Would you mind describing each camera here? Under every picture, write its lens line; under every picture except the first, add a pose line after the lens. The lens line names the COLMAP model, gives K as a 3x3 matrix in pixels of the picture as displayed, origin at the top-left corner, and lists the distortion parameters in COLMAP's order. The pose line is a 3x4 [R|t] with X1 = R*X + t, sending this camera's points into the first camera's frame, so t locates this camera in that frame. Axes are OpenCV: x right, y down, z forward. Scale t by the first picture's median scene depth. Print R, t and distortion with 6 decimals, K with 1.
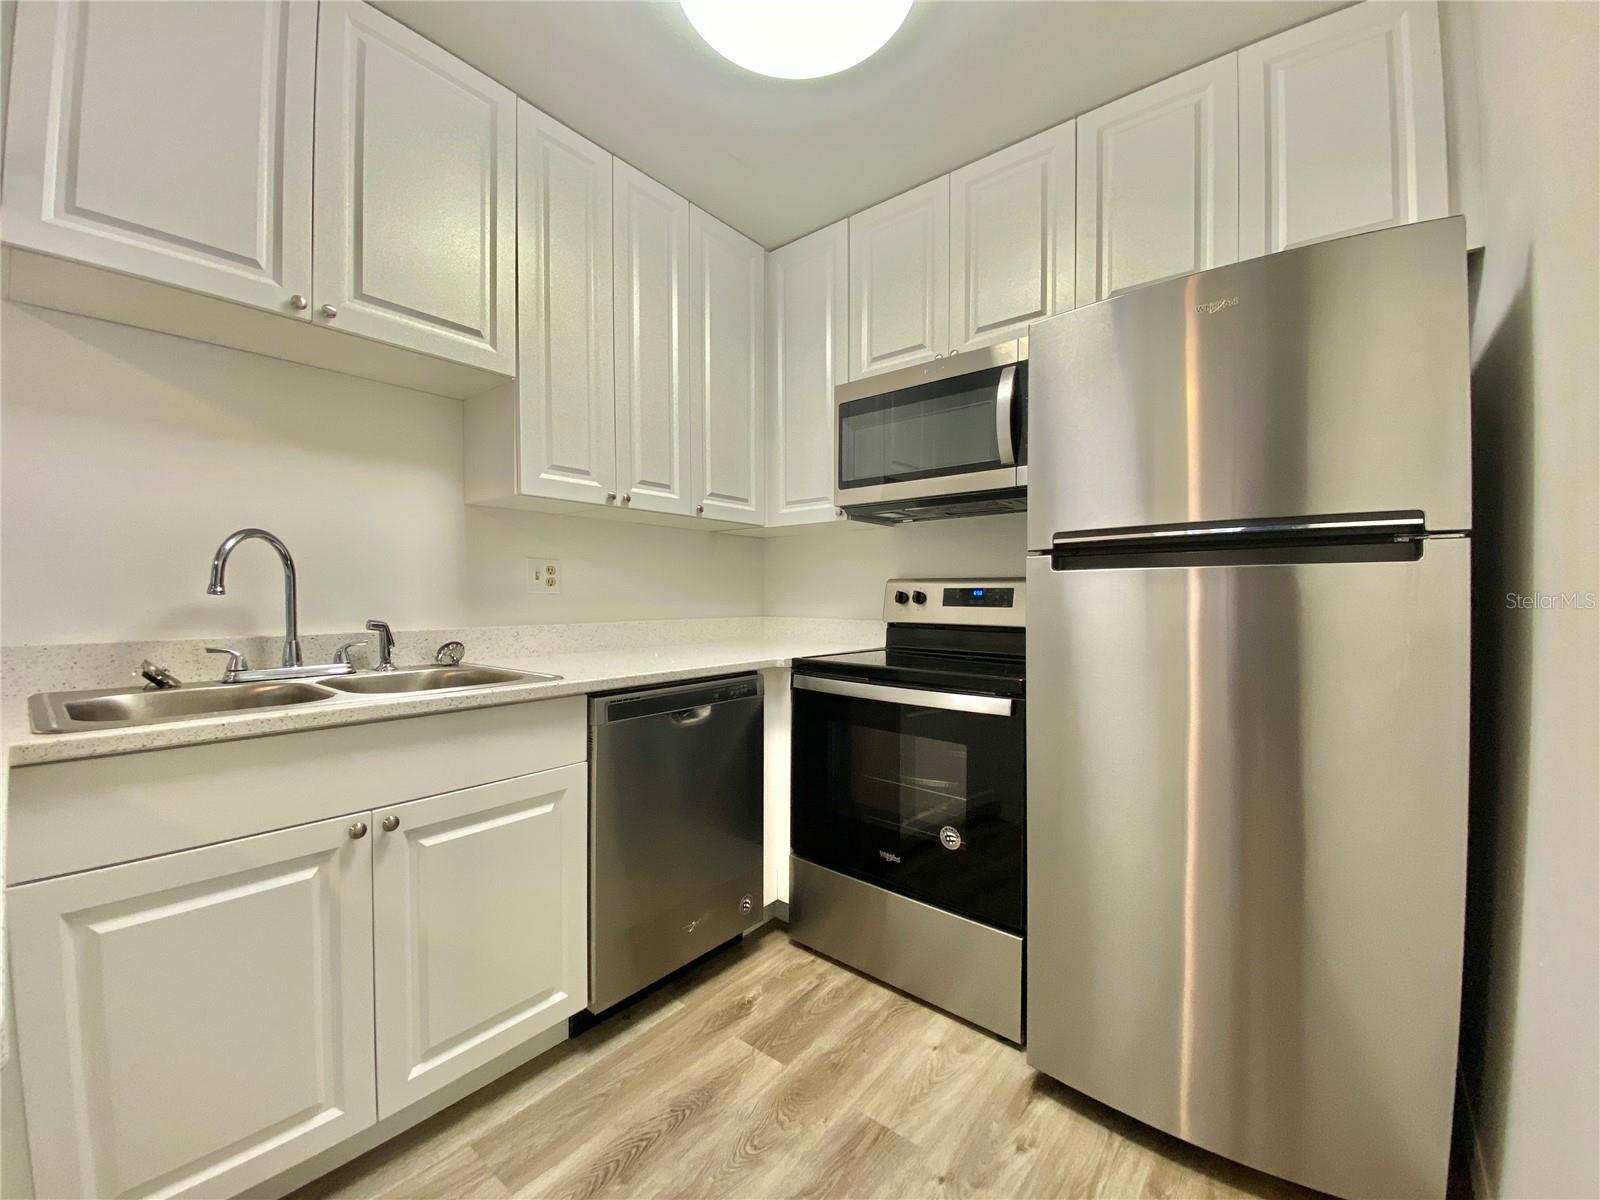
lens RADIAL K [[650.5, 0, 802.6], [0, 650.5, 605.8], [0, 0, 1]] dist [0.000917, -0.009993]
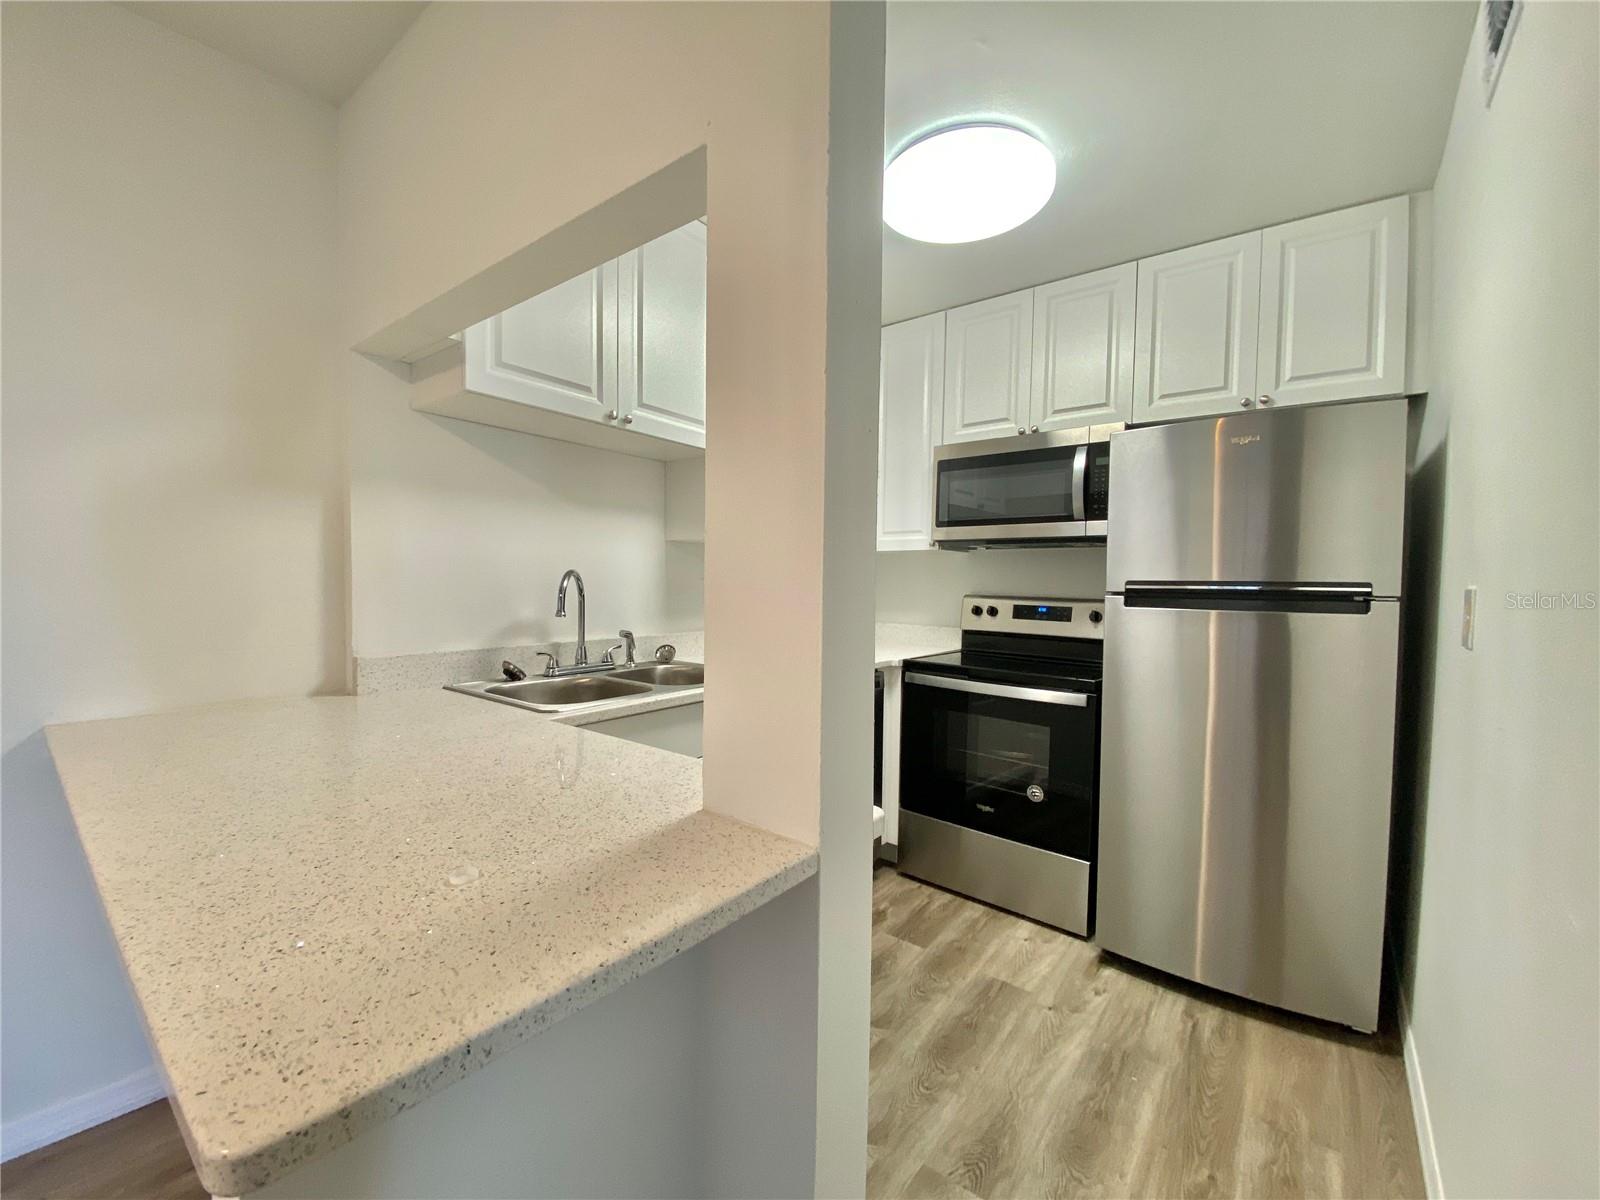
lens RADIAL K [[656.8, 0, 792.9], [0, 656.8, 603.9], [0, 0, 1]] dist [0.000329, -0.009925]
pose [[0.999824, 0.014496, 0.011898, -0.329795], [-0.014767, 0.999625, 0.023072, -0.074326], [-0.011559, -0.023244, 0.999663, -0.403614]]
